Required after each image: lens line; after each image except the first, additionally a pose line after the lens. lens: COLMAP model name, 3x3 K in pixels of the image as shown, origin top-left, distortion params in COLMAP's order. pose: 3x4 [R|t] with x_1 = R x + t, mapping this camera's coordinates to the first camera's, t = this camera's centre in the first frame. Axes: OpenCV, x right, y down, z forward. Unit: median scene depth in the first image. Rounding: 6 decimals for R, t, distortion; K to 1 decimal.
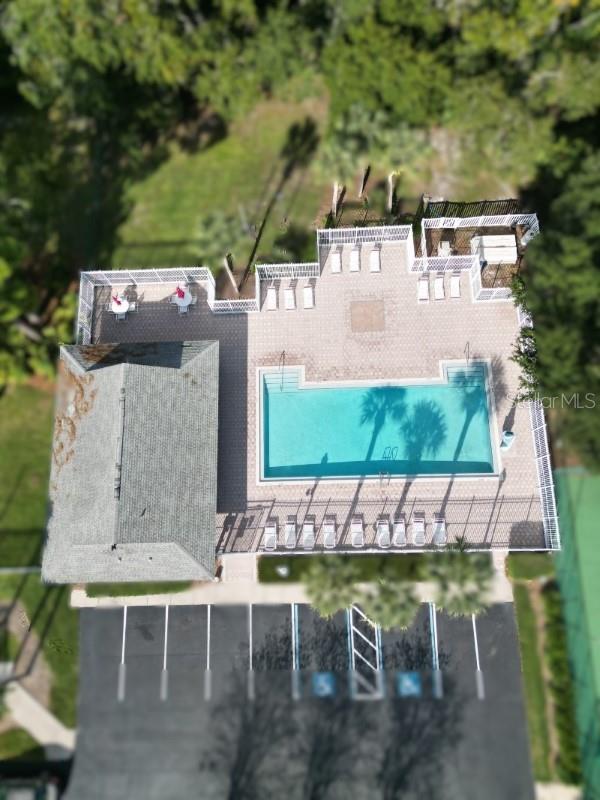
lens RADIAL K [[571.3, 0, 300.0], [0, 571.3, 400.0], [0, 0, 1]] dist [0.026248, -0.001212]
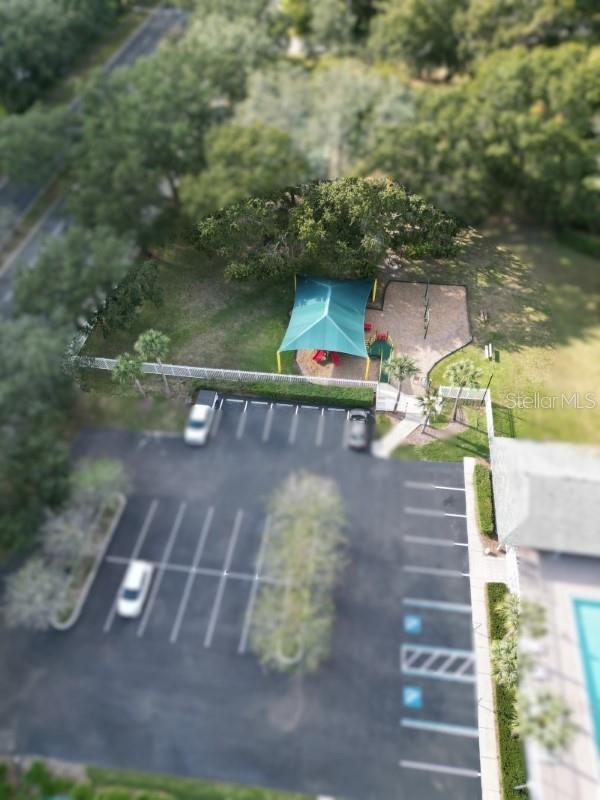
lens RADIAL K [[571.3, 0, 300.0], [0, 571.3, 400.0], [0, 0, 1]] dist [0.026248, -0.001212]
pose [[-0.145066, 0.812337, -0.564858, 0.392703], [-0.963034, 0.015044, 0.268961, 0.378915], [0.226985, 0.582994, 0.780125, -0.352040]]
